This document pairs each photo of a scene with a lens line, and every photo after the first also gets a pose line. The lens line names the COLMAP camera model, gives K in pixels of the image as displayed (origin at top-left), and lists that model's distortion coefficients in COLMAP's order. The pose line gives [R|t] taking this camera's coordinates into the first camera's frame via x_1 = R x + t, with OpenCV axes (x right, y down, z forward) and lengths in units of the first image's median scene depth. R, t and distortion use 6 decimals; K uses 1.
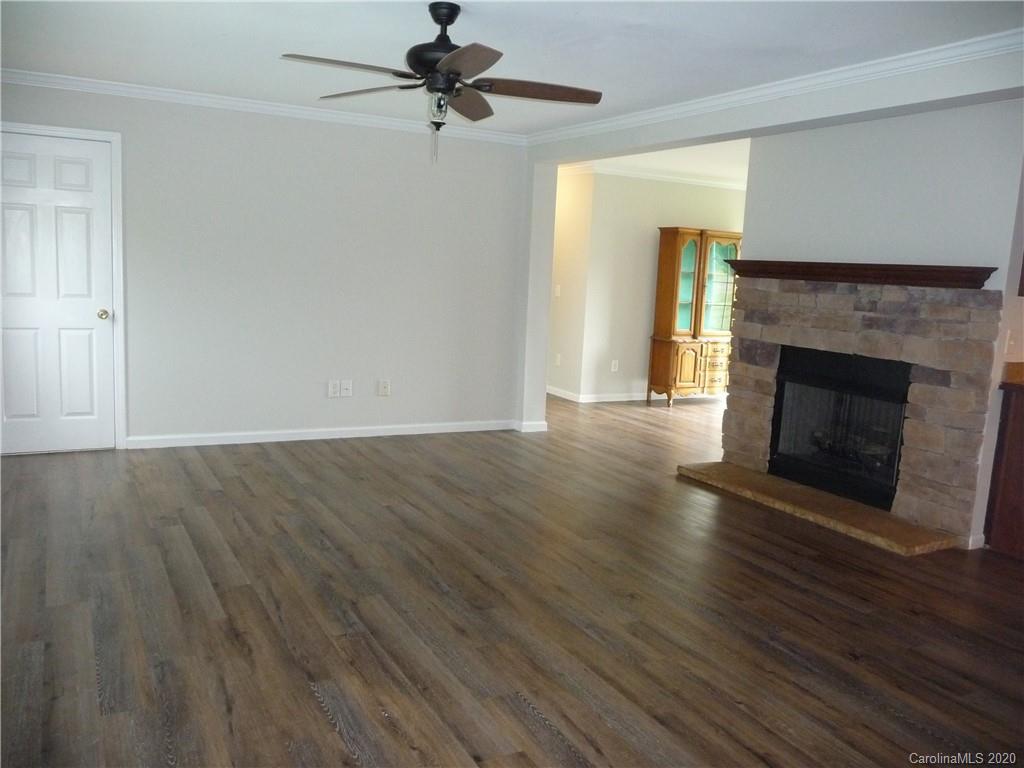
lens RADIAL K [[846.1, 0, 507.4], [0, 846.1, 390.0], [0, 0, 1]] dist [-0.044187, 0.042329]
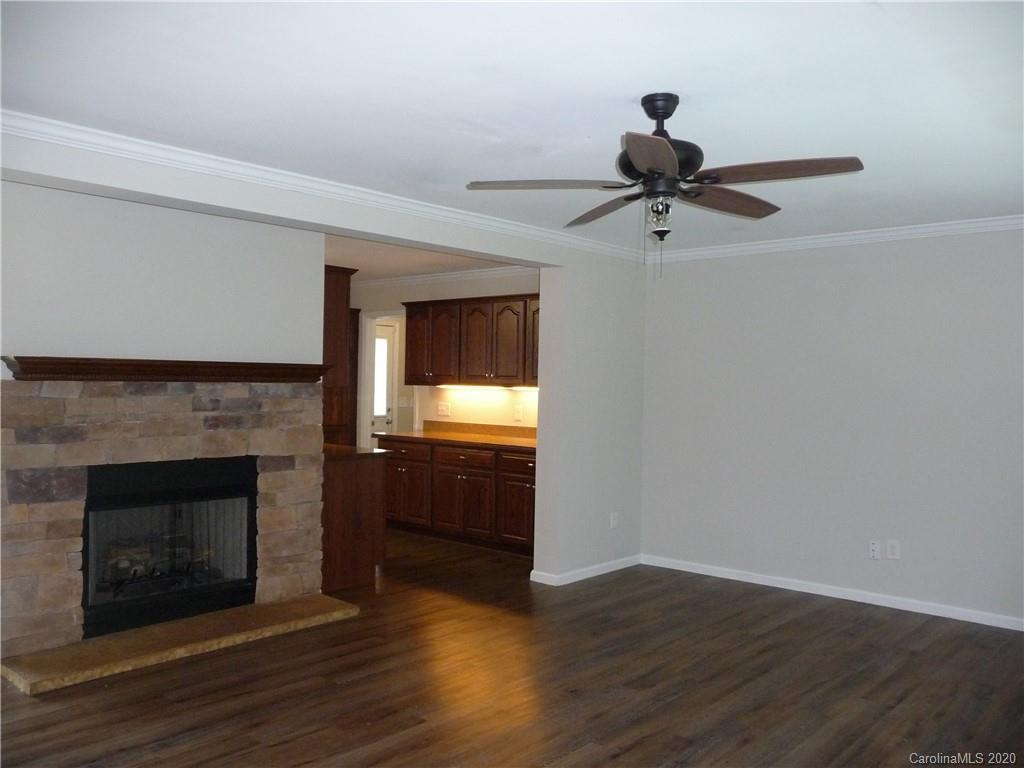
lens RADIAL K [[846.1, 0, 507.4], [0, 846.1, 390.0], [0, 0, 1]] dist [-0.044187, 0.042329]
pose [[-0.344775, -0.067762, 0.936237, -0.592137], [0.104227, 0.988460, 0.109924, -0.191913], [-0.932881, 0.135480, -0.333733, 1.030902]]
